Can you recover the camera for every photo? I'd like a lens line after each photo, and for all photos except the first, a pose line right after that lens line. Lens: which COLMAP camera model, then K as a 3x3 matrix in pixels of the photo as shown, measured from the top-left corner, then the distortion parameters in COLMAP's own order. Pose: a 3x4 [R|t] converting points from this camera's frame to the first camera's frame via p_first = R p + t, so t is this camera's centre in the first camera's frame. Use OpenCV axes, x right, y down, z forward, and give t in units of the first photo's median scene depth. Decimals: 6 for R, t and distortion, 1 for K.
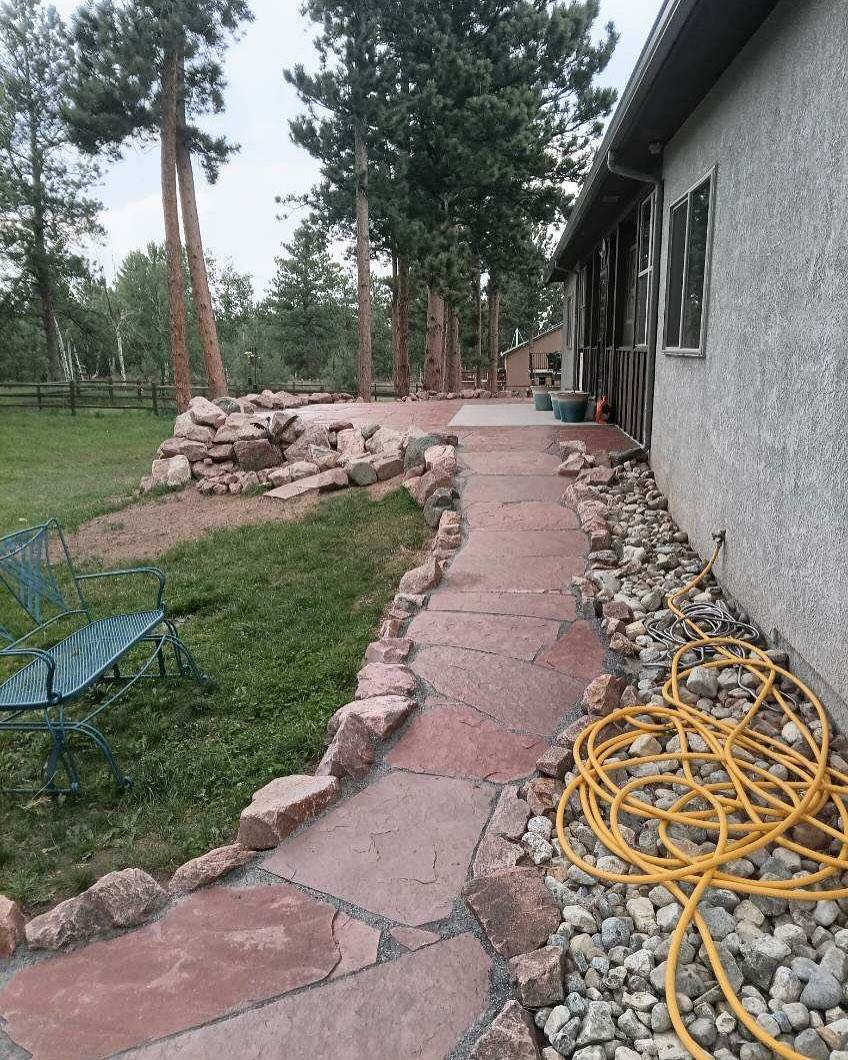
lens RADIAL K [[855.1, 0, 440.4], [0, 855.1, 536.0], [0, 0, 1]] dist [0.048852, -0.014382]
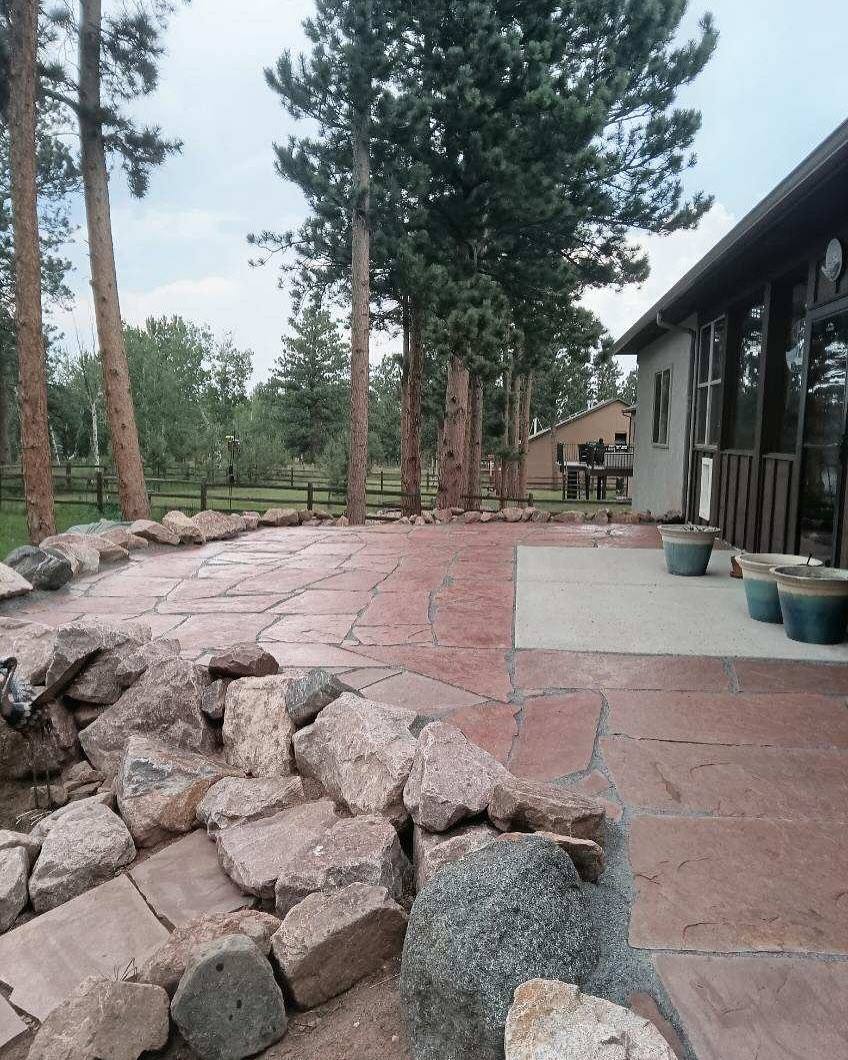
lens RADIAL K [[855.1, 0, 433.0], [0, 855.1, 534.4], [0, 0, 1]] dist [0.048852, -0.014382]
pose [[0.999522, 0.025789, -0.017039, -0.012228], [-0.027313, 0.994984, -0.096236, -0.067322], [0.014472, 0.096656, 0.995213, 0.278852]]
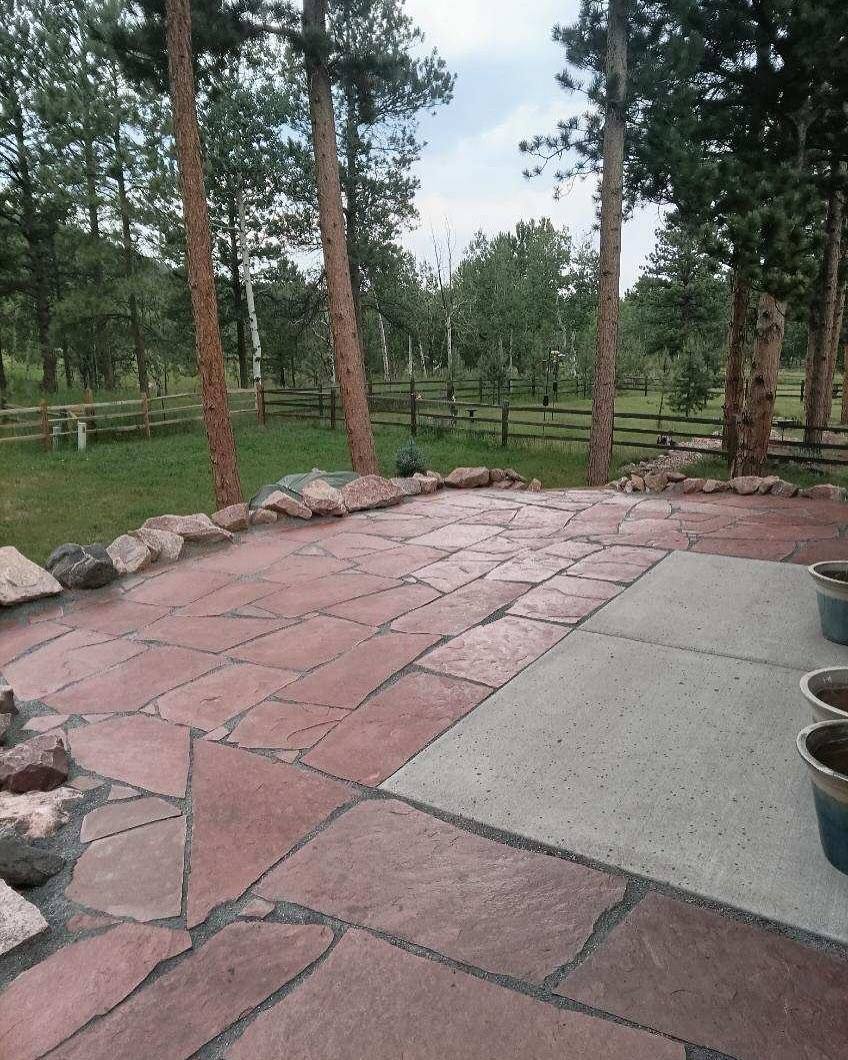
lens RADIAL K [[855.1, 0, 430.4], [0, 855.1, 529.1], [0, 0, 1]] dist [0.048852, -0.014382]
pose [[0.893768, 0.099638, -0.437323, 0.068675], [-0.090939, 0.995018, 0.040846, -0.109480], [0.439214, 0.003263, 0.898377, 0.350418]]
